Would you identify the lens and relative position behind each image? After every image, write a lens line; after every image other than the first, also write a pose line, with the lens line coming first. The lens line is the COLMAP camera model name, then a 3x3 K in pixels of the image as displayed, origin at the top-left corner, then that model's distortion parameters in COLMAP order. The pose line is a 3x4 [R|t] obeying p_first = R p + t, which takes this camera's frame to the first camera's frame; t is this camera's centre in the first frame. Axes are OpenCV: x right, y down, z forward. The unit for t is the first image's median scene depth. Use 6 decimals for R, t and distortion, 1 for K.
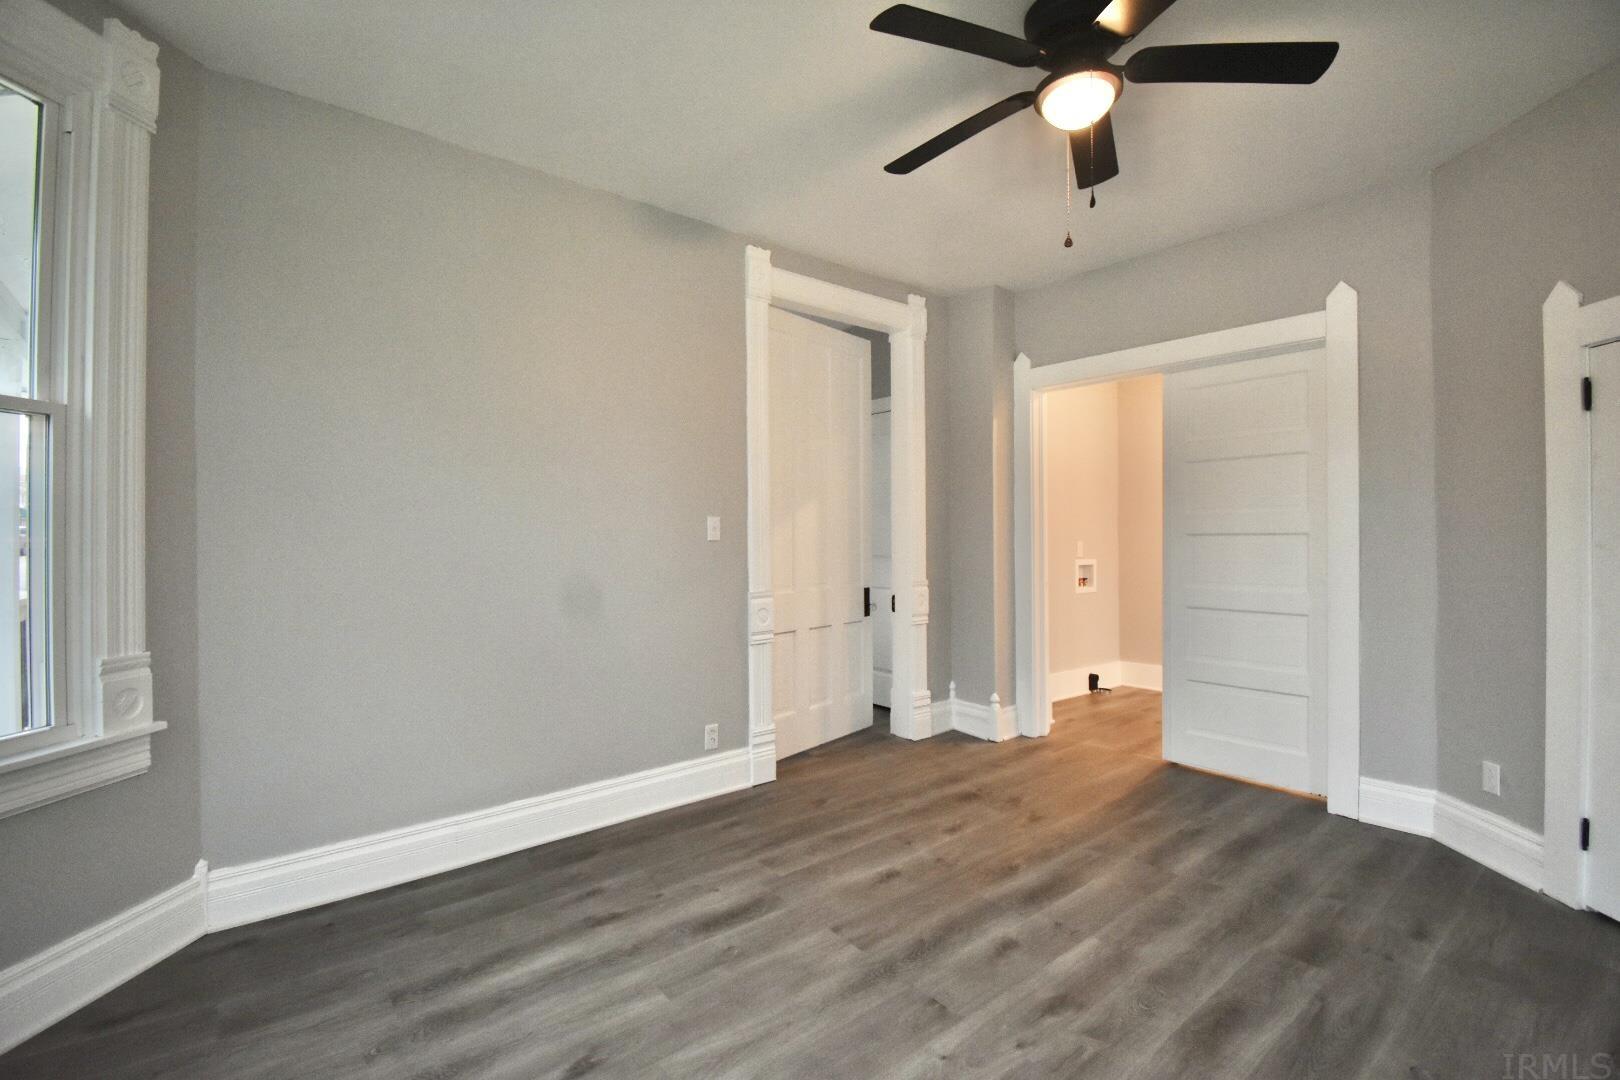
lens RADIAL K [[718.7, 0, 806.1], [0, 718.7, 529.1], [0, 0, 1]] dist [-0.004899, -0.001128]
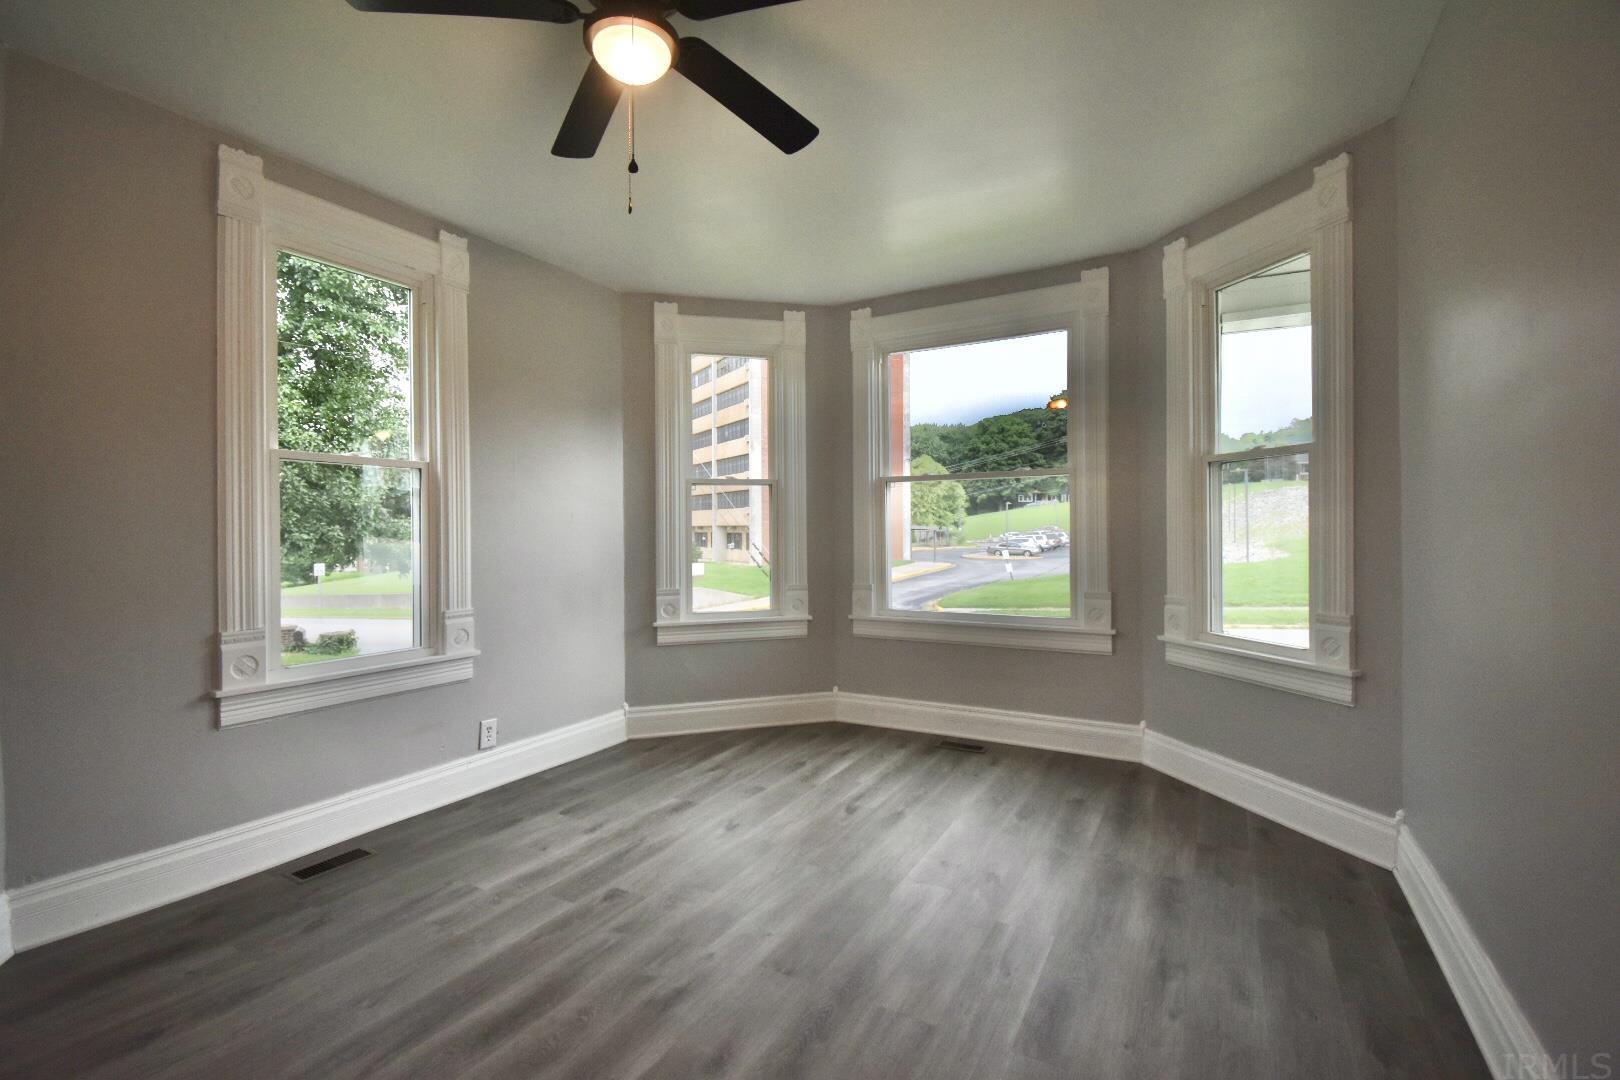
lens RADIAL K [[718.7, 0, 806.5], [0, 718.7, 534.2], [0, 0, 1]] dist [-0.004899, -0.001128]
pose [[-0.926939, 0.010335, -0.375070, 0.516748], [0.009689, 0.999947, 0.003609, 0.007434], [0.375087, -0.000289, -0.926989, 1.895641]]
